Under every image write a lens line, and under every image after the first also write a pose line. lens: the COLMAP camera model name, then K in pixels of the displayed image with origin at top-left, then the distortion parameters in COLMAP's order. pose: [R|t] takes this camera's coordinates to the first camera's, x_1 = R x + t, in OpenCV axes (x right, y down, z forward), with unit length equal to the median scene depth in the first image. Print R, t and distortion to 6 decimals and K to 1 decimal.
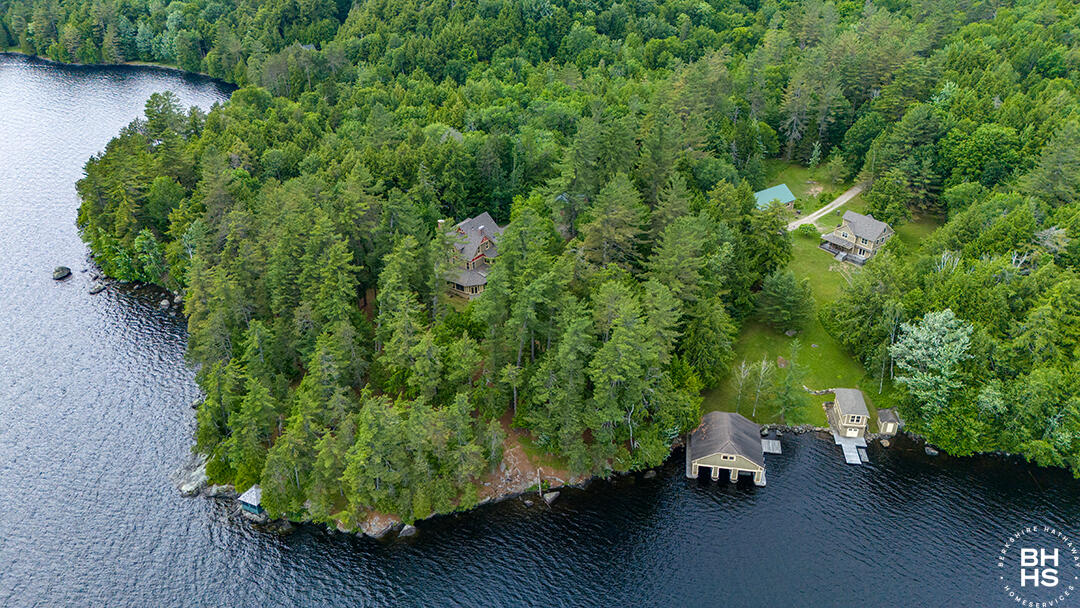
lens RADIAL K [[816.0, 0, 544.3], [0, 816.0, 299.6], [0, 0, 1]] dist [0.133390, -0.146679]
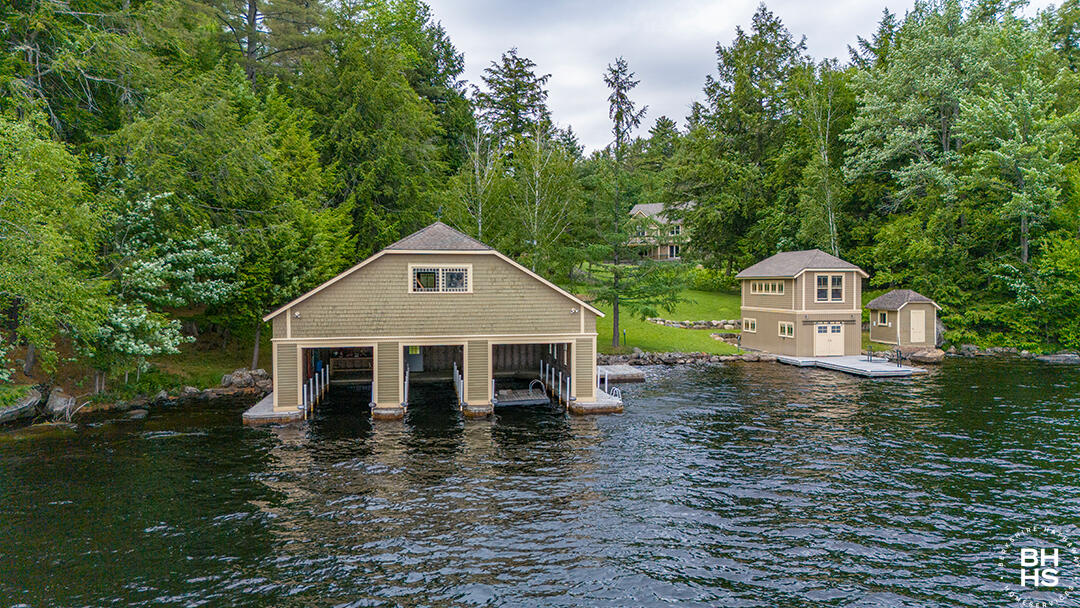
lens RADIAL K [[816.0, 0, 544.3], [0, 816.0, 299.6], [0, 0, 1]] dist [0.133390, -0.146679]
pose [[0.952580, -0.013495, 0.303988, 0.173624], [0.150834, 0.888584, -0.433207, 0.273633], [-0.264273, 0.458516, 0.848483, 0.768043]]
